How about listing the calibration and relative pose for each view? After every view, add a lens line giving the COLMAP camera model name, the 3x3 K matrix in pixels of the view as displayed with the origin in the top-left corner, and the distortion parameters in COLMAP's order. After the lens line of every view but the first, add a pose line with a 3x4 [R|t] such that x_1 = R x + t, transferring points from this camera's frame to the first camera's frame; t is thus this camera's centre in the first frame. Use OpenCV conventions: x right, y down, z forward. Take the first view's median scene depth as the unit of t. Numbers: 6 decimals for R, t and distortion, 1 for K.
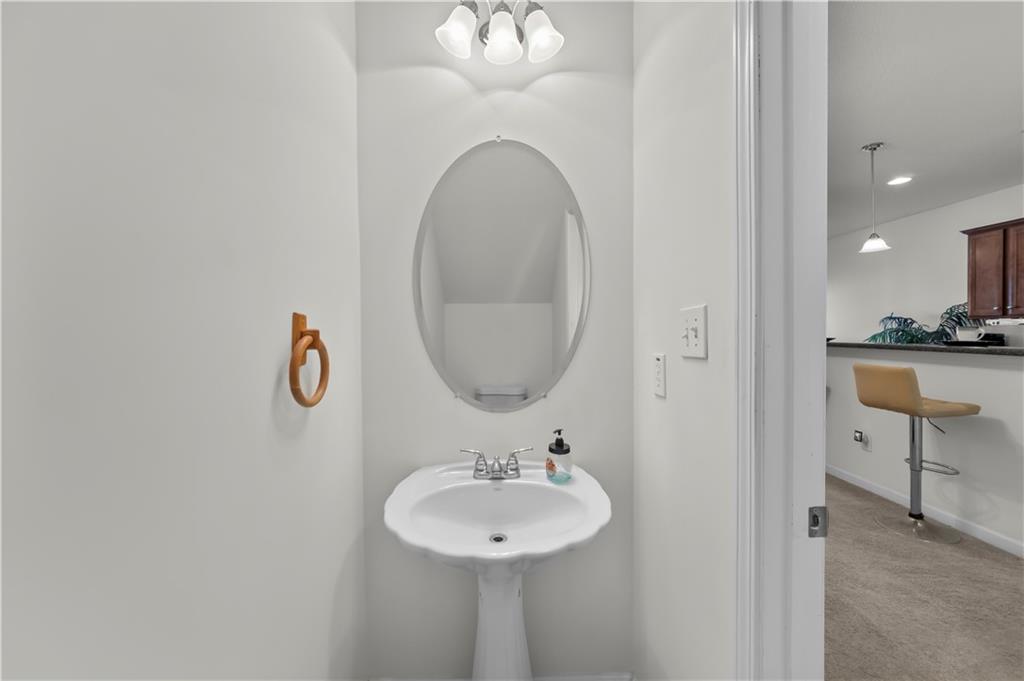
lens RADIAL K [[420.9, 0, 508.0], [0, 420.9, 315.5], [0, 0, 1]] dist [-0.002069, -0.000288]
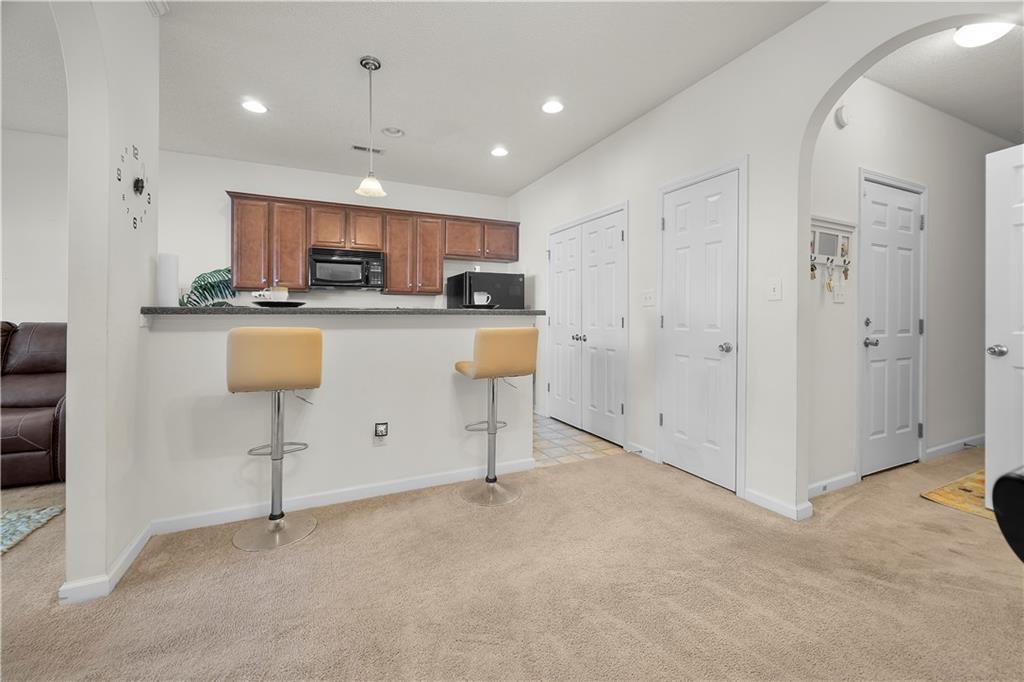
lens RADIAL K [[420.5, 0, 511.5], [0, 420.5, 319.0], [0, 0, 1]] dist [-0.001987, -0.000176]
pose [[-0.399131, -0.000235, 0.916894, 0.028874], [-0.027388, 0.999557, -0.011666, 0.068665], [-0.916485, -0.029768, -0.398961, 0.851680]]
